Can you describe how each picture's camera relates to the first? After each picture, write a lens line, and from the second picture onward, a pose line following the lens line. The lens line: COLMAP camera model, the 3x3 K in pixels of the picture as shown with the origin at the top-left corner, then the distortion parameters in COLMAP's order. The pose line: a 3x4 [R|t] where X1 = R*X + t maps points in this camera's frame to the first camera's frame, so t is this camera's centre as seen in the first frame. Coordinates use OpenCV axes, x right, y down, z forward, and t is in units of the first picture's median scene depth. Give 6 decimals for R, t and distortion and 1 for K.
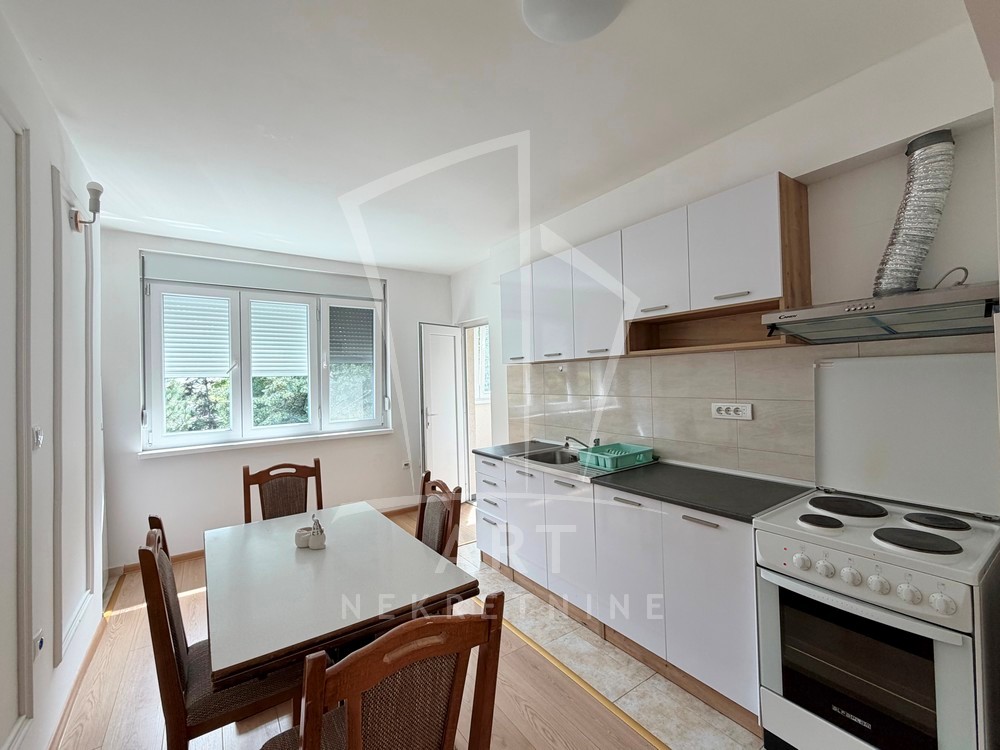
lens RADIAL K [[404.7, 0, 500.0], [0, 404.7, 375.0], [0, 0, 1]] dist [0.000462, 0.000030]
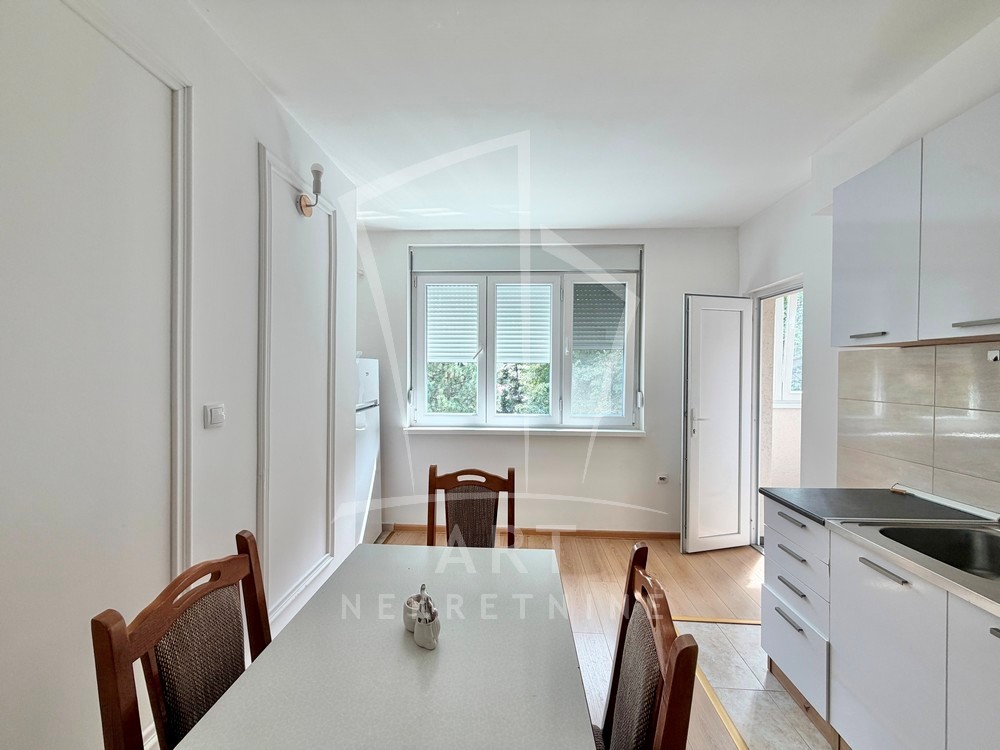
lens RADIAL K [[396.4, 0, 496.9], [0, 396.4, 377.5], [0, 0, 1]] dist [0.001502, 0.000074]
pose [[0.777385, 0.040050, -0.627749, -0.006351], [-0.021954, 0.999090, 0.036555, 0.004751], [0.628642, -0.014635, 0.777557, 0.258644]]
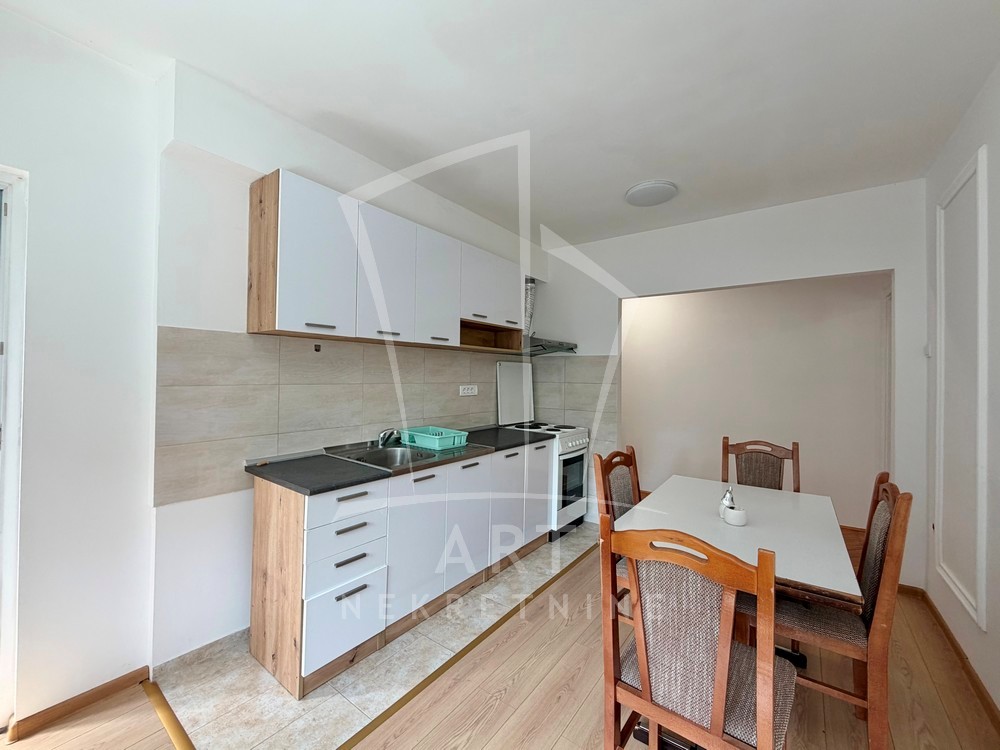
lens RADIAL K [[404.7, 0, 500.0], [0, 404.7, 375.0], [0, 0, 1]] dist [0.000462, 0.000030]
pose [[-0.295689, 0.012523, 0.955202, -0.563621], [-0.021668, 0.999569, -0.019812, 0.035008], [-0.955038, -0.026555, -0.295290, 0.815534]]
